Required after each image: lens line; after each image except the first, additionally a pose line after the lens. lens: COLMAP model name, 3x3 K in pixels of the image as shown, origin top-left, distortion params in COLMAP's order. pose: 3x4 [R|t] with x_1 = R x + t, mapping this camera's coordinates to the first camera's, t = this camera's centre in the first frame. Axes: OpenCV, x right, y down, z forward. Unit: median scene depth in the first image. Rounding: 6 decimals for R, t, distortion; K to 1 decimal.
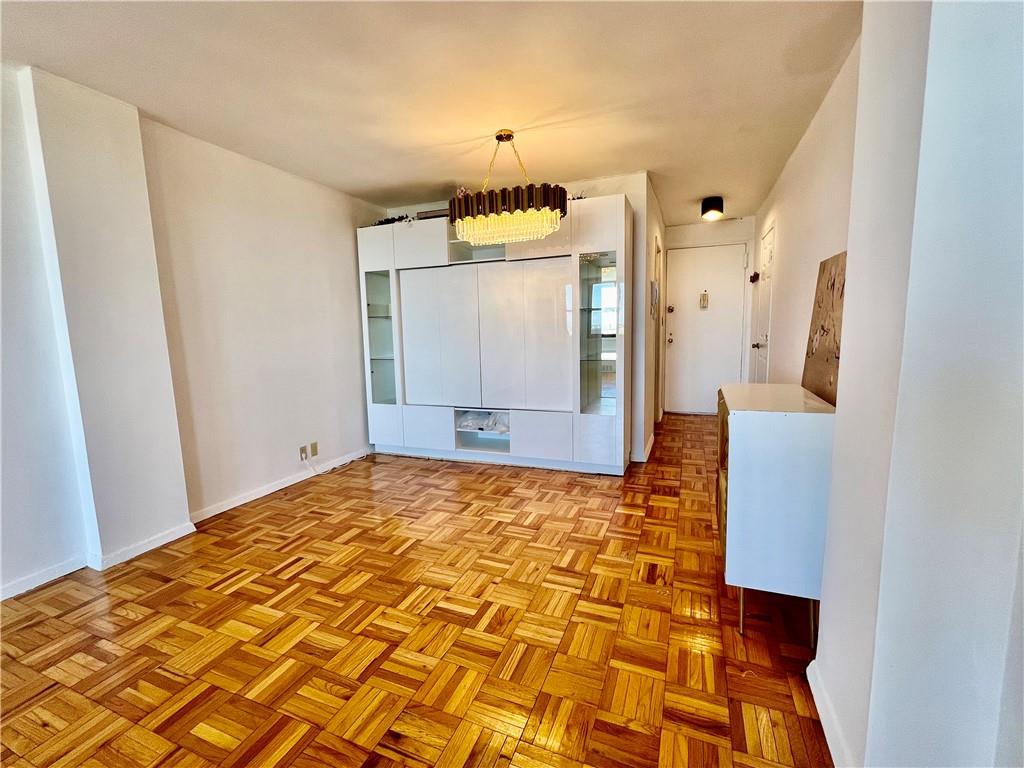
lens RADIAL K [[448.3, 0, 504.8], [0, 448.3, 385.4], [0, 0, 1]] dist [0.000076, -0.000334]
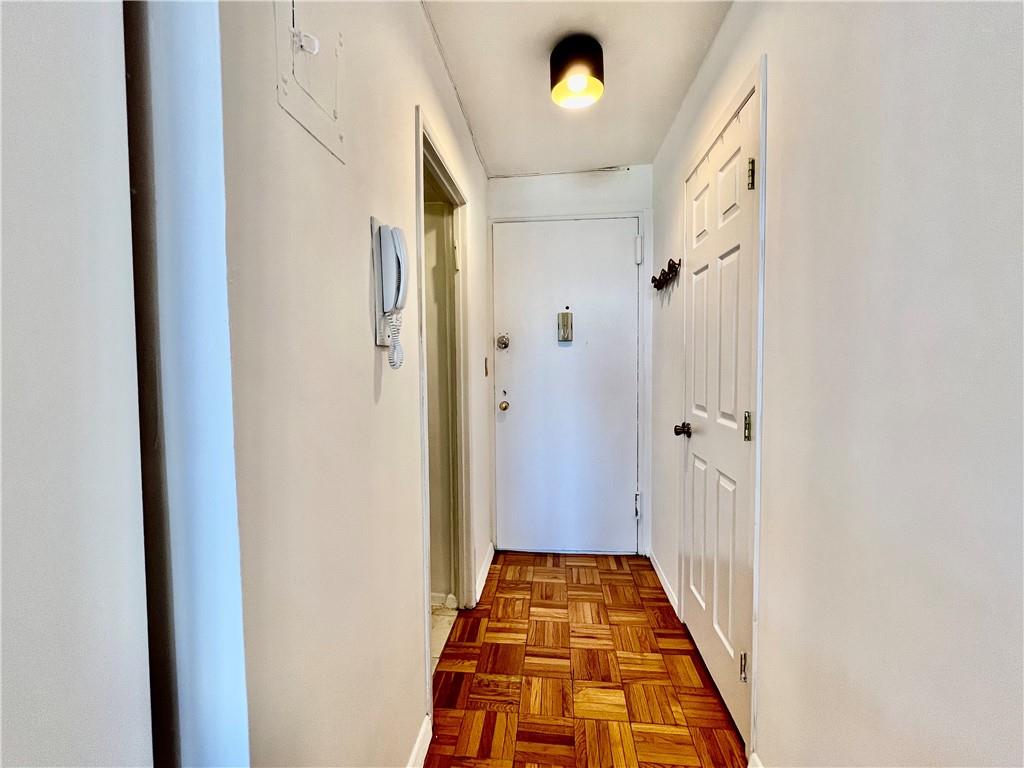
lens RADIAL K [[448.3, 0, 511.7], [0, 448.3, 381.6], [0, 0, 1]] dist [0.000076, -0.000334]
pose [[0.958630, 0.006266, 0.284585, 0.285199], [0.018047, 0.996408, -0.082732, -0.102613], [-0.284081, 0.084446, 0.955074, 0.633425]]
